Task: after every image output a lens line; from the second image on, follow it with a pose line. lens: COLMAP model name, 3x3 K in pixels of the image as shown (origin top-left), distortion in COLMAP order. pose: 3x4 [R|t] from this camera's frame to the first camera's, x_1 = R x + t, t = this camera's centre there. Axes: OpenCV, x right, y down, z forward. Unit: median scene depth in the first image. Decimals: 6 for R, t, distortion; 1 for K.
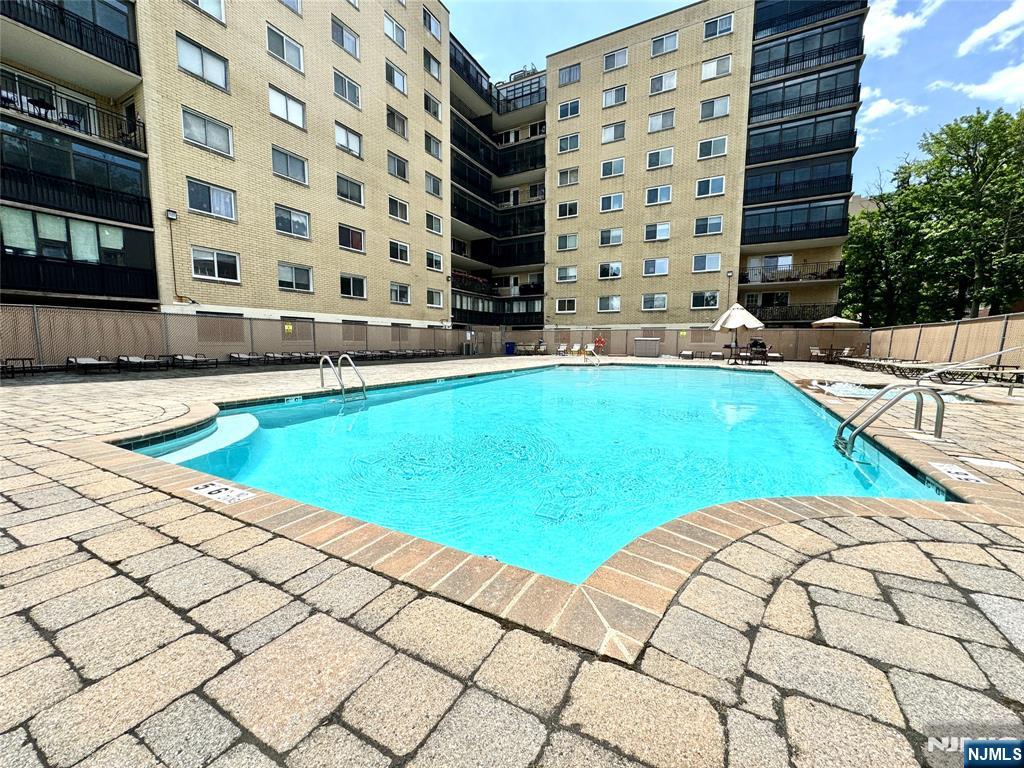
lens RADIAL K [[407.1, 0, 510.4], [0, 407.1, 381.9], [0, 0, 1]] dist [-0.000165, -0.000059]
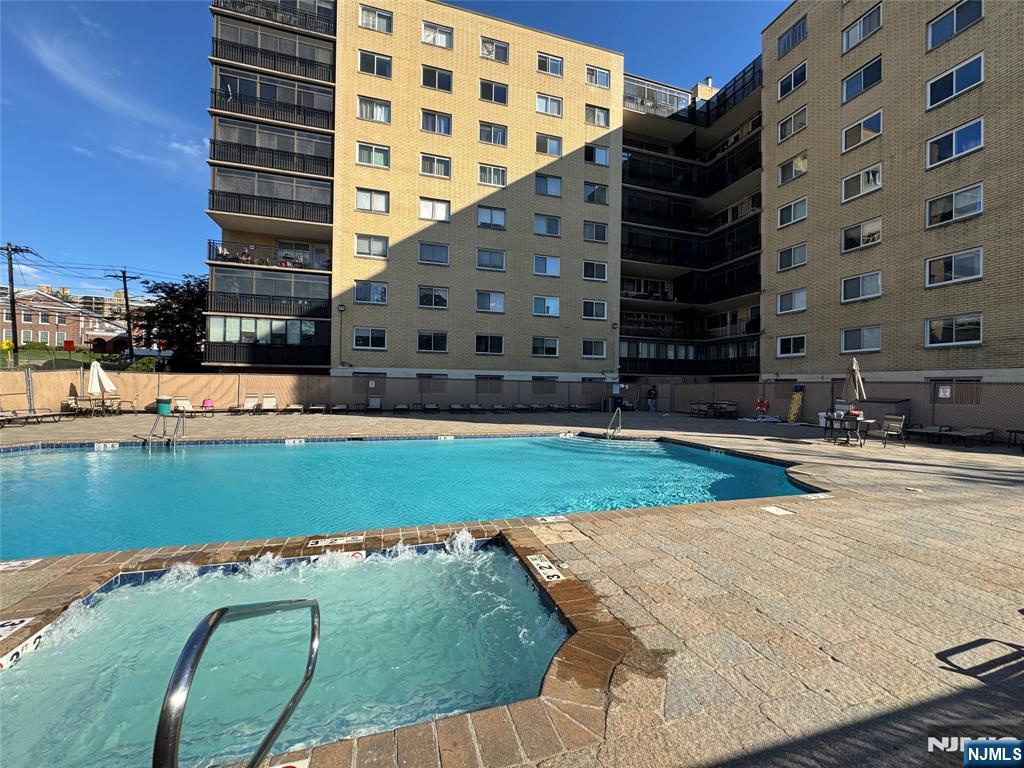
lens RADIAL K [[407.1, 0, 511.4], [0, 407.1, 382.0], [0, 0, 1]] dist [-0.000165, -0.000059]
pose [[0.715167, -0.002019, -0.698951, 0.330372], [-0.078304, 0.993469, -0.082990, -0.037947], [0.694554, 0.114082, 0.710338, 0.218886]]
